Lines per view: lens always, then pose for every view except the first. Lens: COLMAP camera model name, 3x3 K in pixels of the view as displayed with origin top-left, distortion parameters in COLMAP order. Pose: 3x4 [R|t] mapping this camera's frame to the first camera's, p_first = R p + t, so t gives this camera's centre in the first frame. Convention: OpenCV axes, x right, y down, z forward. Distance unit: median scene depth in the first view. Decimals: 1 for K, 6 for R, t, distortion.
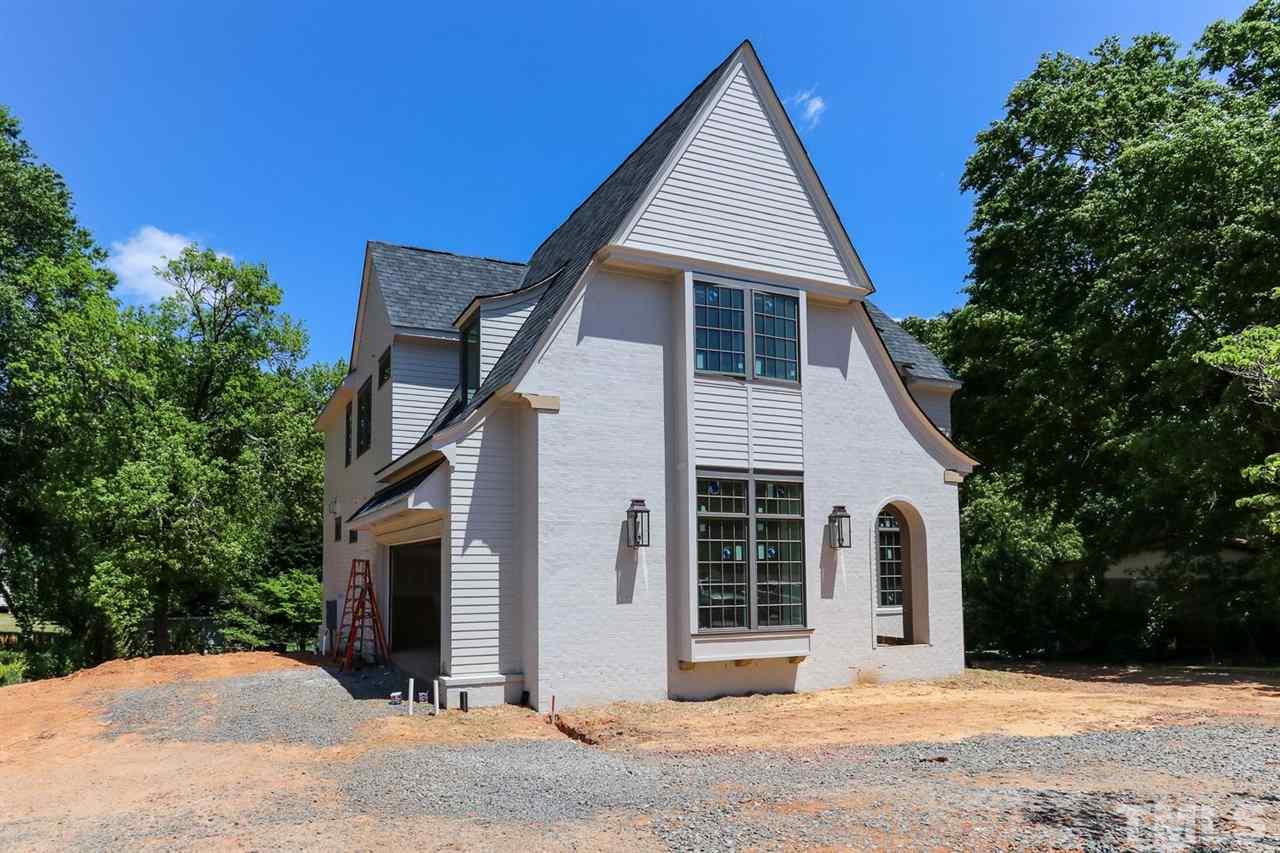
lens RADIAL K [[769.8, 0, 636.9], [0, 769.8, 429.3], [0, 0, 1]] dist [-0.001087, 0.000656]
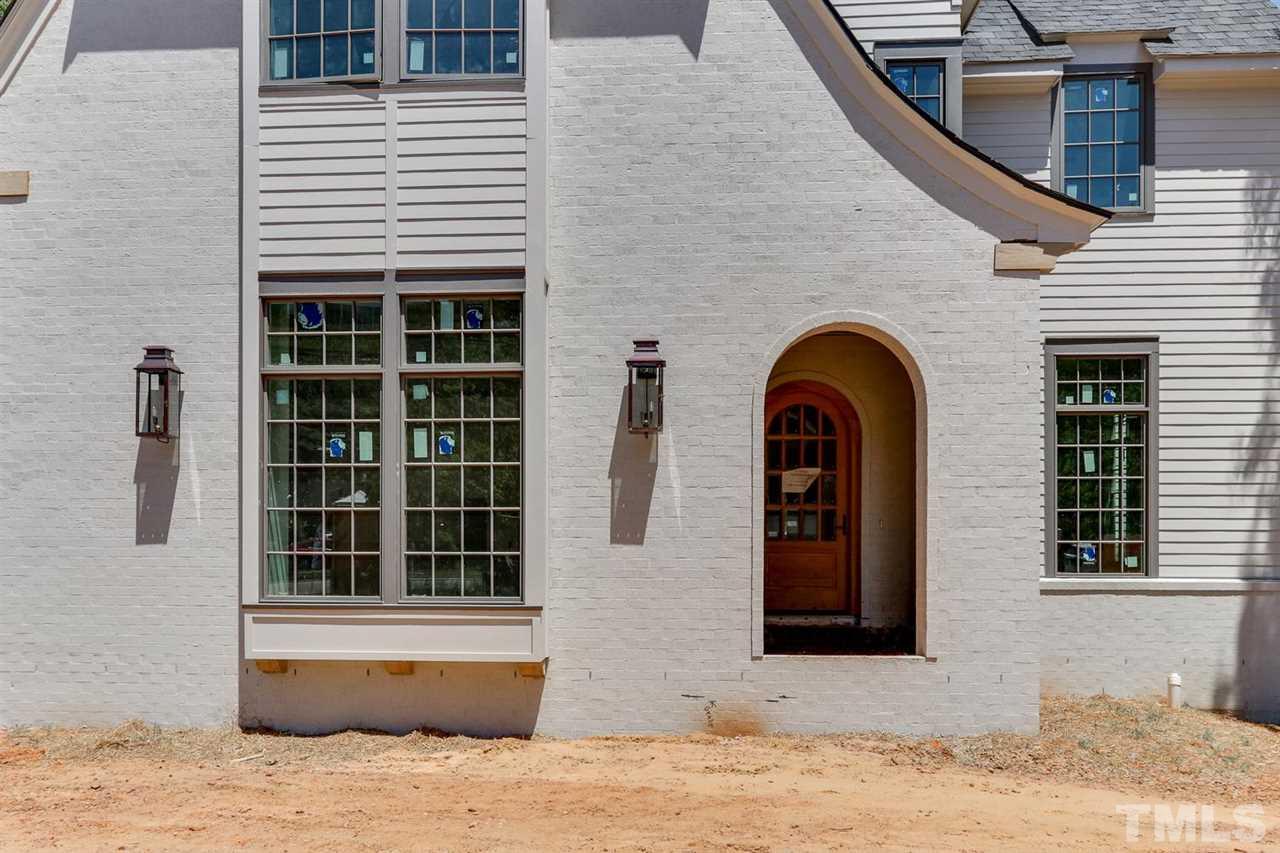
lens RADIAL K [[1065.2, 0, 636.6], [0, 1065.2, 426.5], [0, 0, 1]] dist [-0.010429, 0.015903]
pose [[0.879587, -0.040334, -0.474026, 0.591267], [0.081894, 0.994363, 0.067353, 0.114982], [0.468637, -0.098063, 0.877931, 0.482674]]
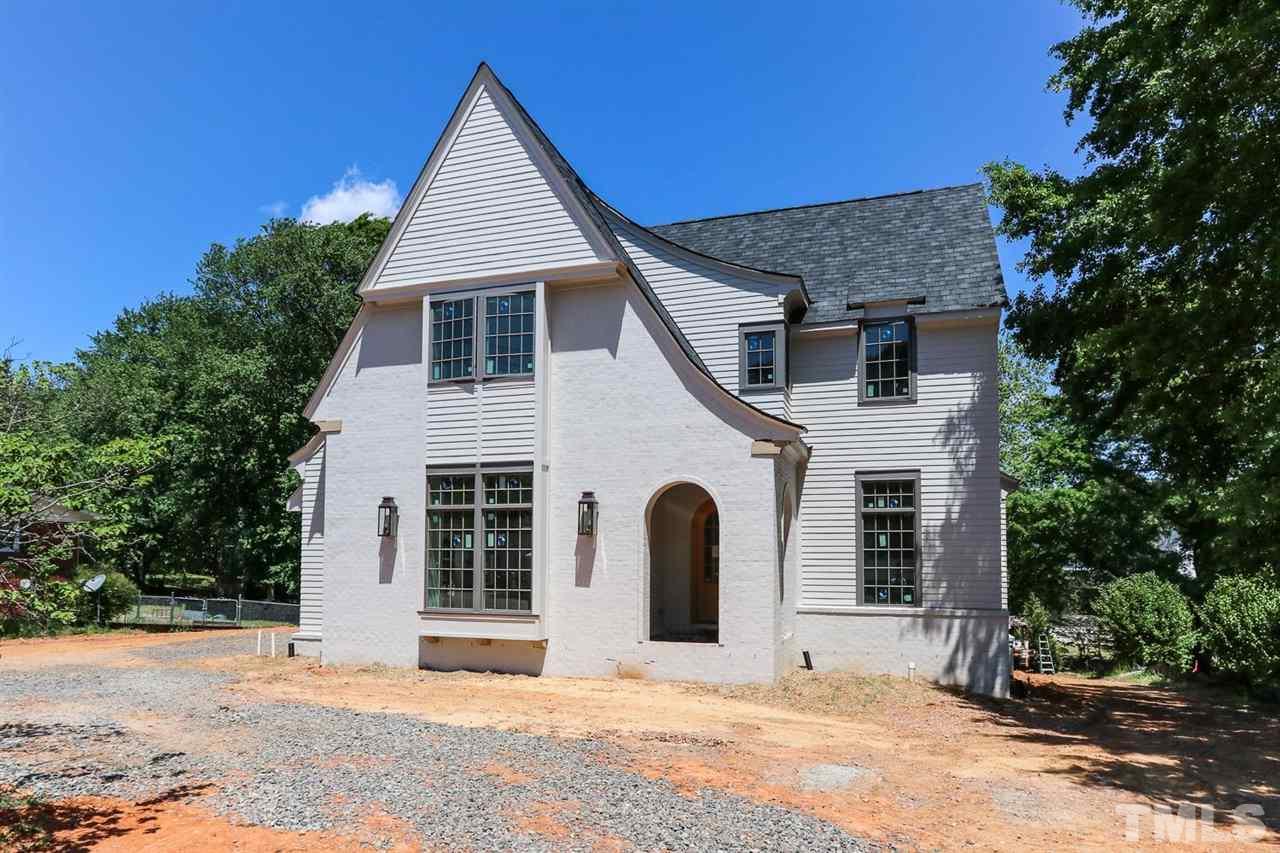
lens RADIAL K [[769.8, 0, 639.1], [0, 769.8, 427.8], [0, 0, 1]] dist [-0.001087, 0.000656]
pose [[0.744028, -0.103423, -0.660096, 1.034170], [0.111194, 0.993337, -0.030302, 0.059686], [0.658831, -0.050853, 0.750570, 0.339734]]
